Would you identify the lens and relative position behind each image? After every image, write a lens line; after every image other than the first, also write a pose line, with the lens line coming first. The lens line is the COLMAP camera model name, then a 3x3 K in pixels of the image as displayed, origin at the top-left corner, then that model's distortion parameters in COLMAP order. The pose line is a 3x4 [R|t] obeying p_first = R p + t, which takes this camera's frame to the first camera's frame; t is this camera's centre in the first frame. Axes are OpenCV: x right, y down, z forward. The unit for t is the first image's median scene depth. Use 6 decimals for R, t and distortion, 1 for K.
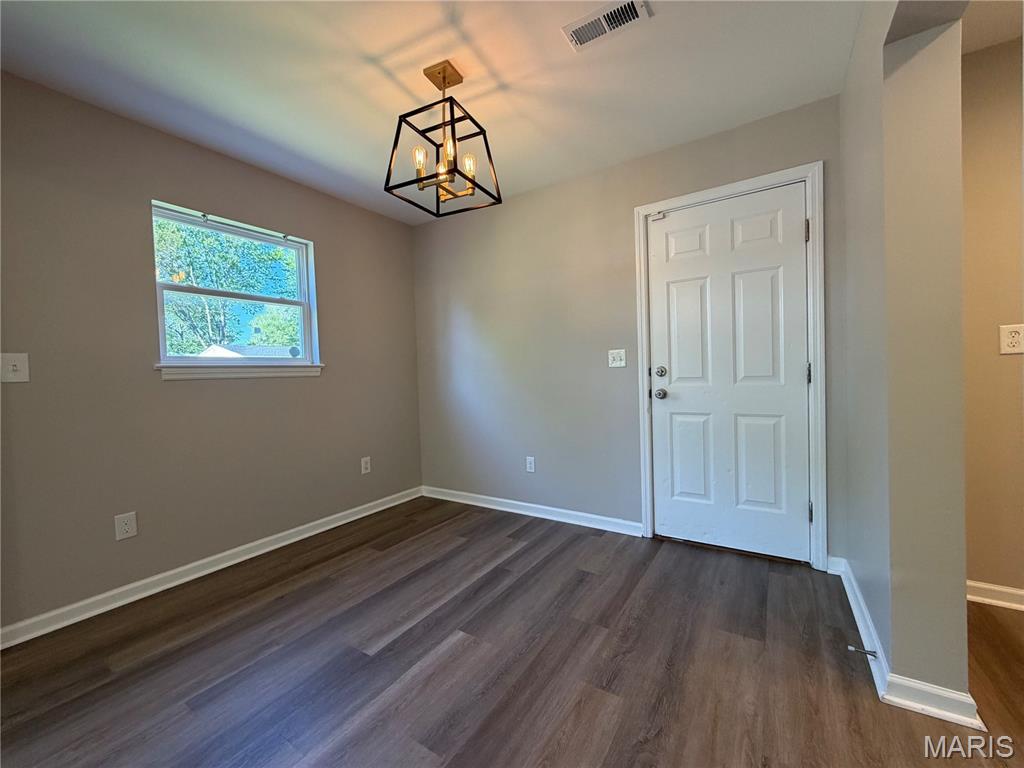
lens RADIAL K [[407.6, 0, 510.2], [0, 407.6, 385.2], [0, 0, 1]] dist [-0.001829, 0.000335]
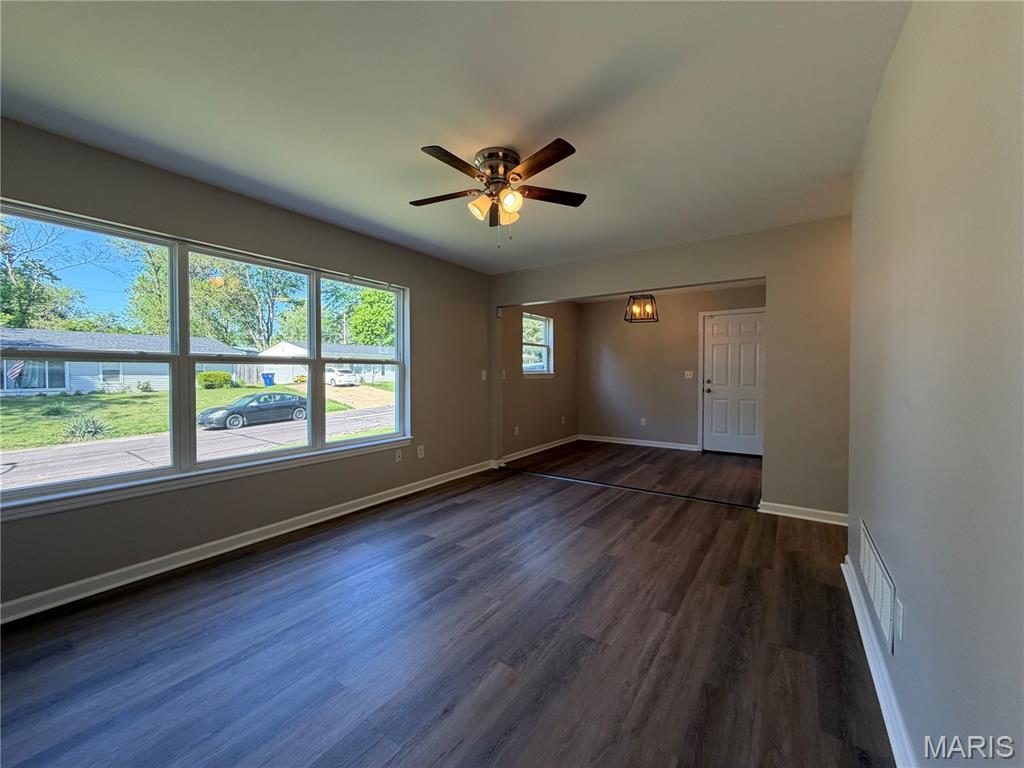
lens RADIAL K [[407.6, 0, 511.1], [0, 407.6, 381.1], [0, 0, 1]] dist [-0.001829, 0.000335]
pose [[0.999390, 0.031860, -0.014284, -0.855243], [-0.031885, 0.999490, -0.001503, 0.006944], [0.014228, 0.001958, 0.999897, -1.599417]]
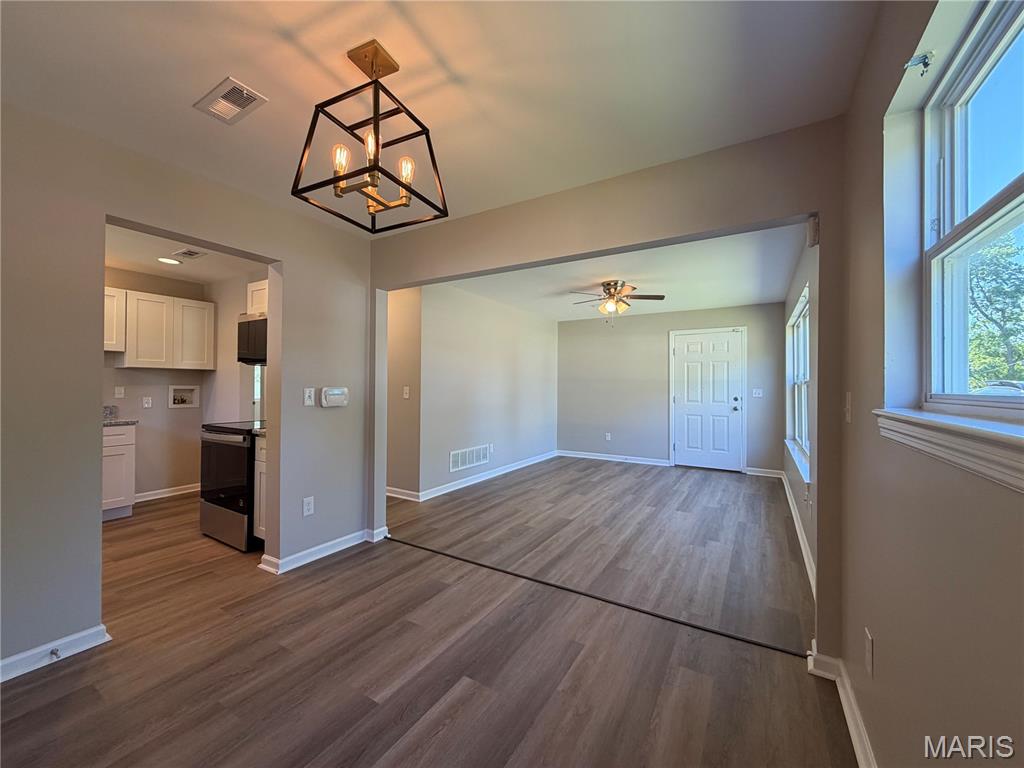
lens RADIAL K [[407.6, 0, 513.0], [0, 407.6, 382.8], [0, 0, 1]] dist [-0.001829, 0.000335]
pose [[-0.998763, 0.024944, -0.043017, -0.313571], [0.024148, 0.999529, 0.018937, -0.104659], [0.043469, 0.017874, -0.998895, 1.476913]]
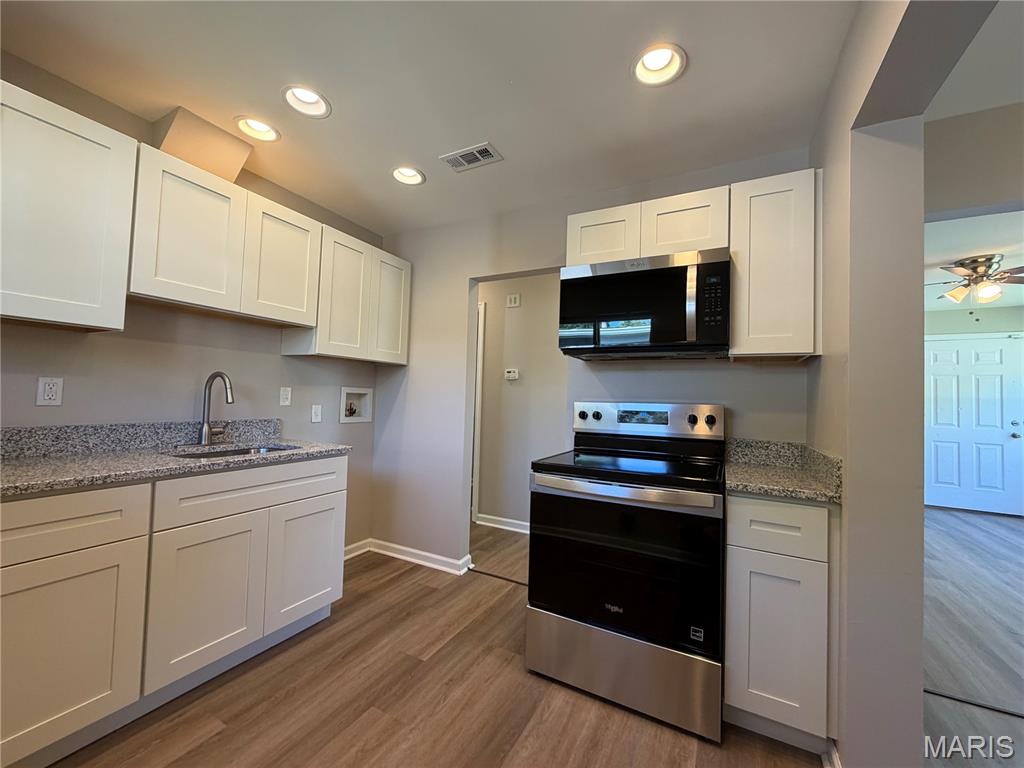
lens RADIAL K [[407.6, 0, 511.3], [0, 407.6, 383.6], [0, 0, 1]] dist [-0.001829, 0.000335]
pose [[-0.994858, -0.002843, -0.101243, 0.896096], [-0.002278, 0.999981, -0.005695, -0.099313], [0.101258, -0.005435, -0.994845, 0.716980]]
